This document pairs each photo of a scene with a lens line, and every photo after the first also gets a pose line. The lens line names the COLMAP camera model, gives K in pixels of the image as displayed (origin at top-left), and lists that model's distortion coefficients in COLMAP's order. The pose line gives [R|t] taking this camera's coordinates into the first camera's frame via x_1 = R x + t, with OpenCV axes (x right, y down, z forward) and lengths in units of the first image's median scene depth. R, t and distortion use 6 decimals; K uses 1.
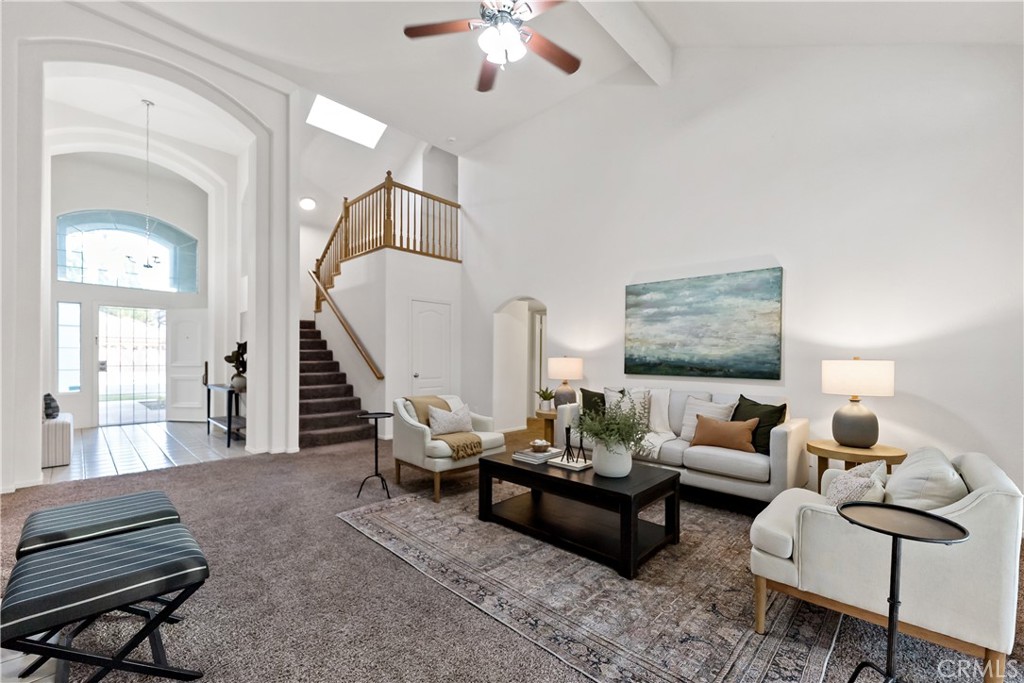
lens RADIAL K [[418.9, 0, 509.8], [0, 418.9, 359.7], [0, 0, 1]] dist [0.000511, 0.000022]
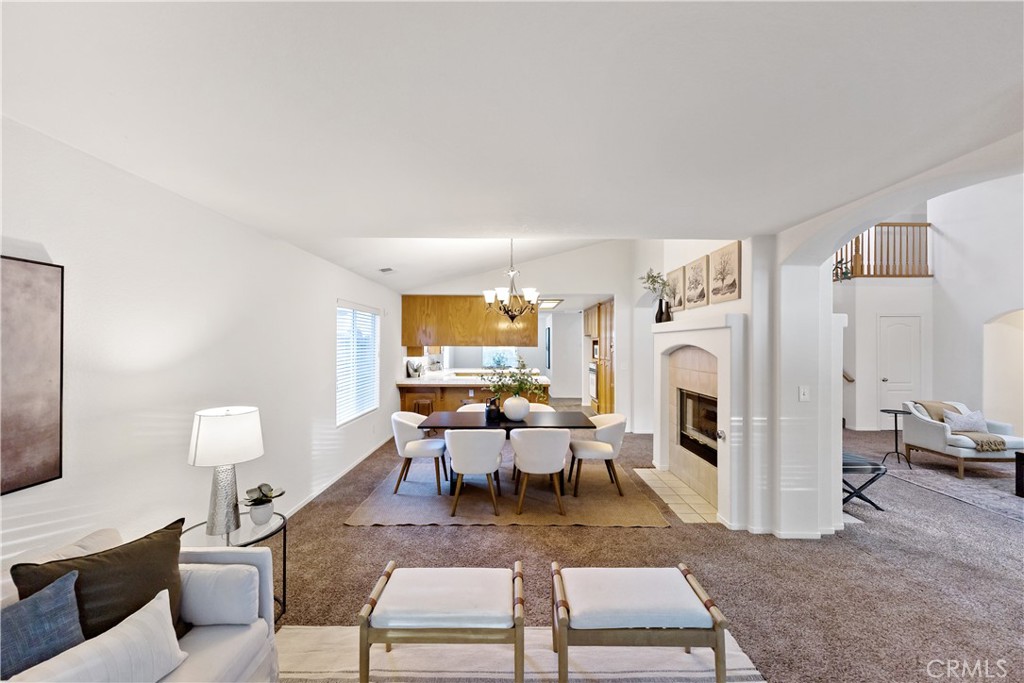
lens RADIAL K [[408.8, 0, 512.0], [0, 408.8, 341.5], [0, 0, 1]] dist [0.002592, 0.000124]
pose [[0.697707, -0.008949, -0.716327, -0.202928], [-0.000302, 0.999918, -0.012786, -0.087188], [0.716383, 0.009138, 0.697647, -0.890461]]
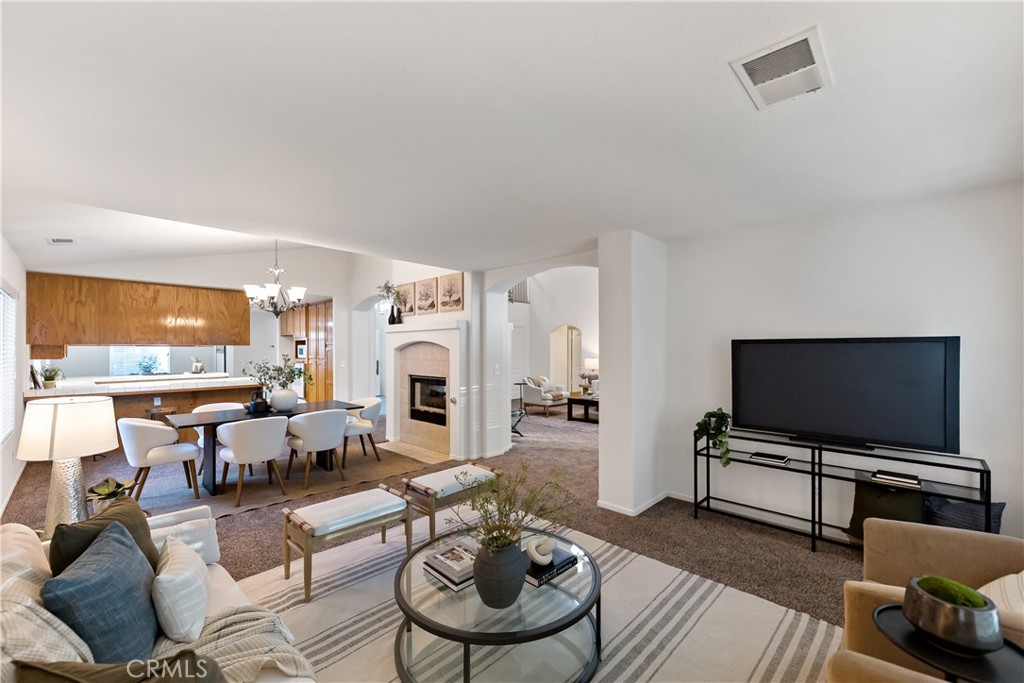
lens RADIAL K [[417.6, 0, 511.1], [0, 417.6, 343.9], [0, 0, 1]] dist [0.001760, 0.000133]
pose [[0.999970, -0.007545, 0.001628, -0.340341], [0.007571, 0.999832, -0.016698, -0.054609], [-0.001502, 0.016709, 0.999859, -1.311858]]
